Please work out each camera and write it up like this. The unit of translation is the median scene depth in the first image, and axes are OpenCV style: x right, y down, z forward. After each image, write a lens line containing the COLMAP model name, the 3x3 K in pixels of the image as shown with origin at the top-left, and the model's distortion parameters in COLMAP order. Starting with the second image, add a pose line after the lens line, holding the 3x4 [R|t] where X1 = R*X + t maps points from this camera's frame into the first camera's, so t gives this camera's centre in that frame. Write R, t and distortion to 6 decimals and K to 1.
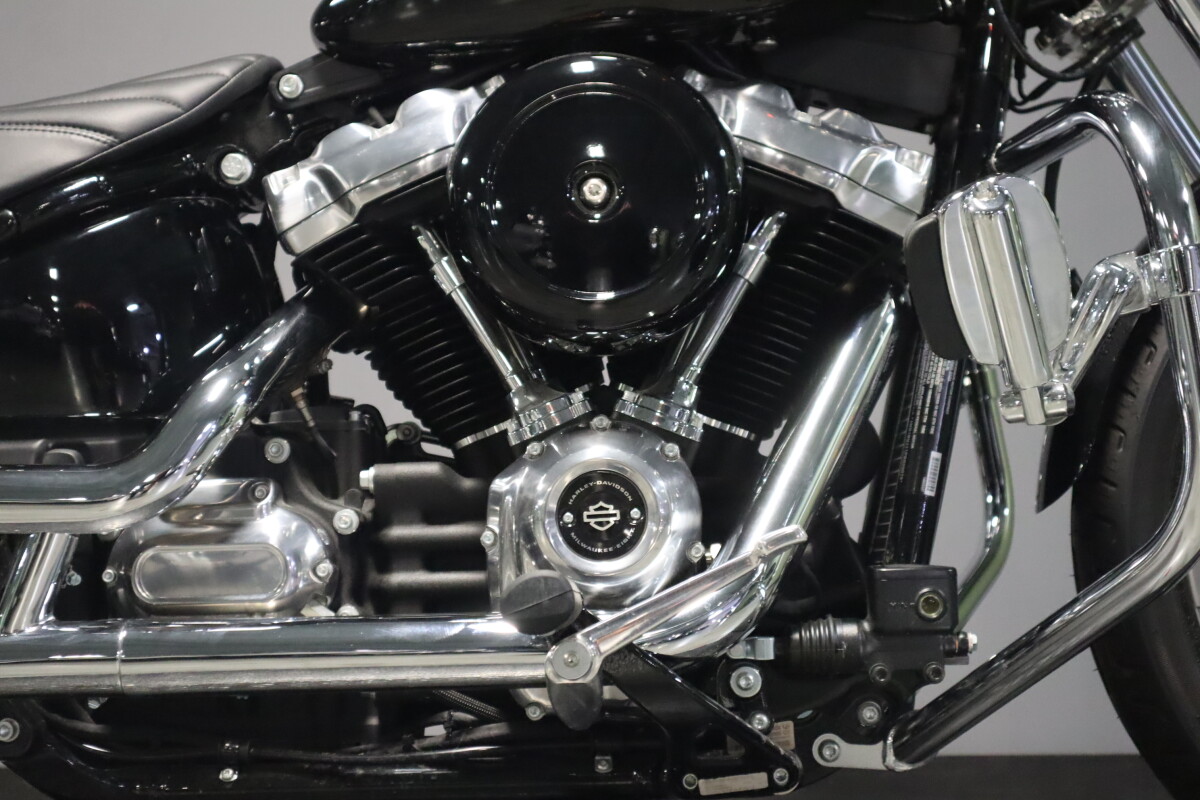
lens RADIAL K [[1874.7, 0, 600.0], [0, 1874.7, 400.0], [0, 0, 1]] dist [0.006786, 0.035532]
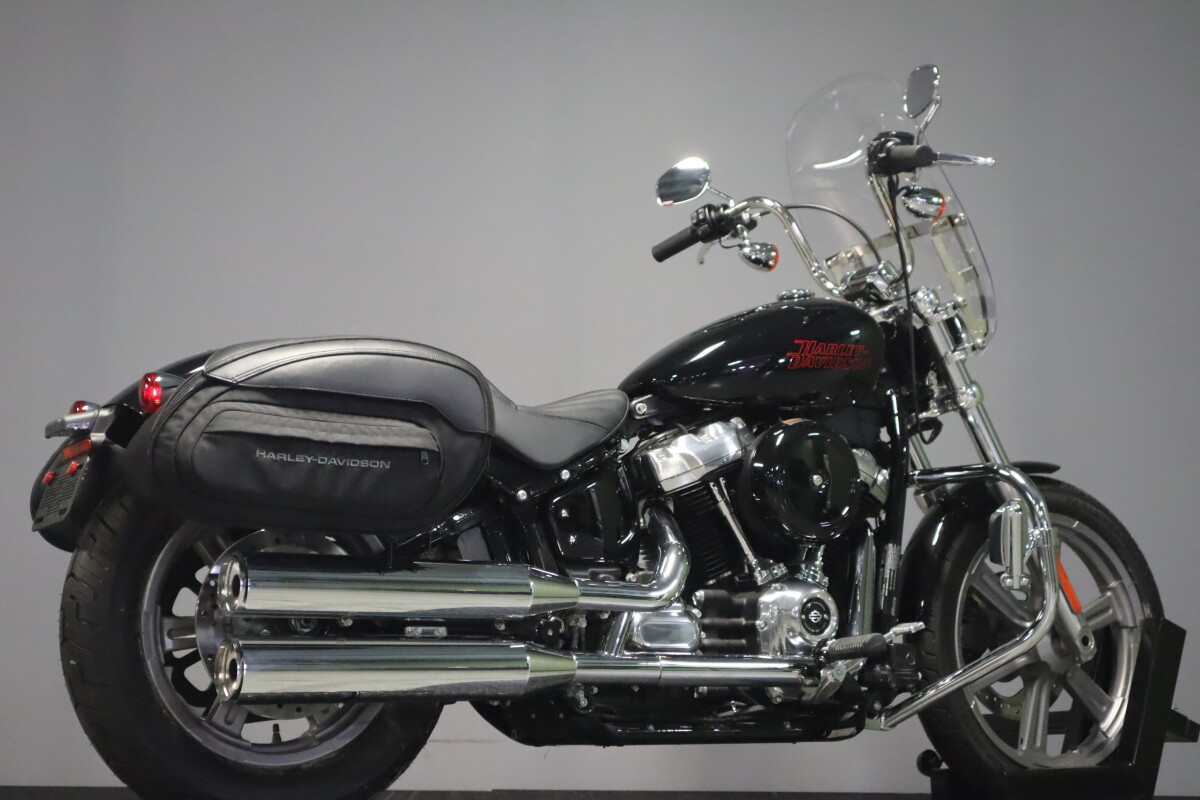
lens RADIAL K [[2050.9, 0, 600.0], [0, 2050.9, 400.0], [0, 0, 1]] dist [-0.039652, -0.082650]
pose [[0.830024, 0.106923, 0.547383, -1.597355], [-0.061365, 0.993001, -0.100916, 0.064555], [-0.554342, 0.050173, 0.830776, -0.978600]]
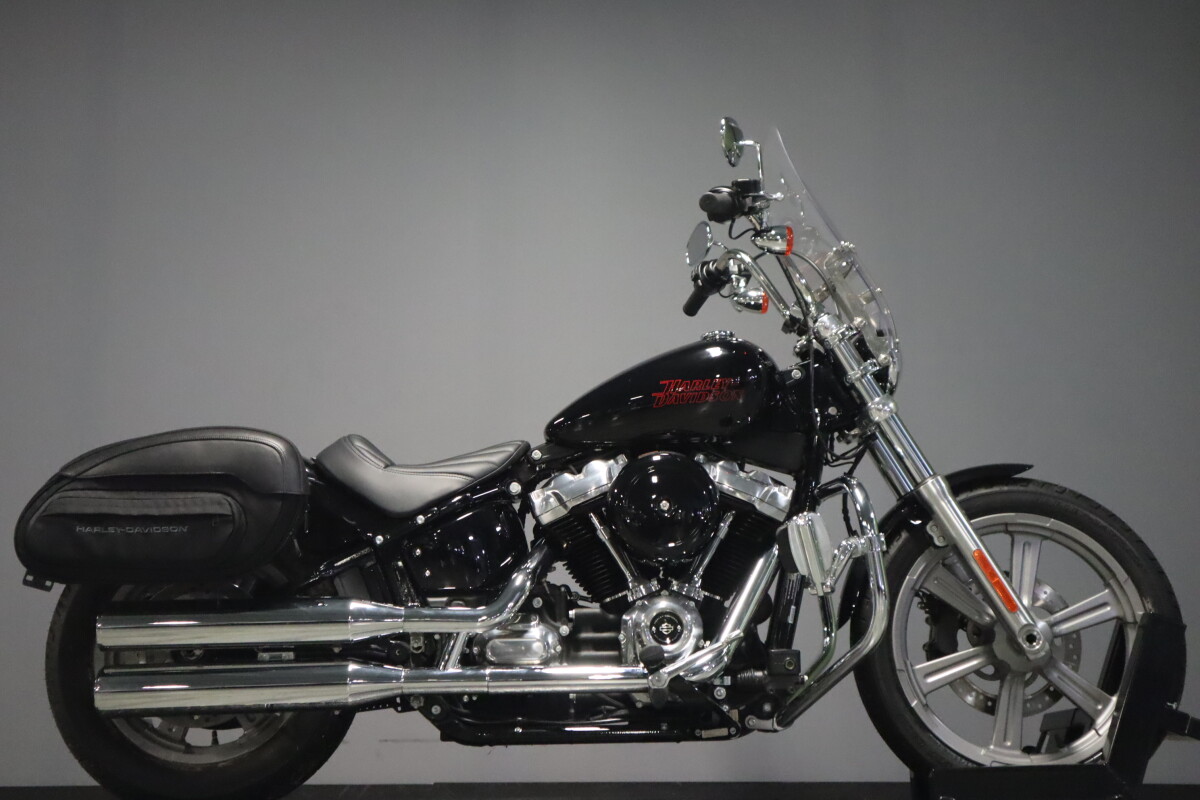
lens RADIAL K [[1739.3, 0, 600.0], [0, 1739.3, 400.0], [0, 0, 1]] dist [0.043592, 0.066591]
pose [[0.999645, 0.013309, 0.023099, -0.146598], [-0.011024, 0.995282, -0.096401, -0.020597], [-0.024273, 0.096112, 0.995074, -1.412275]]
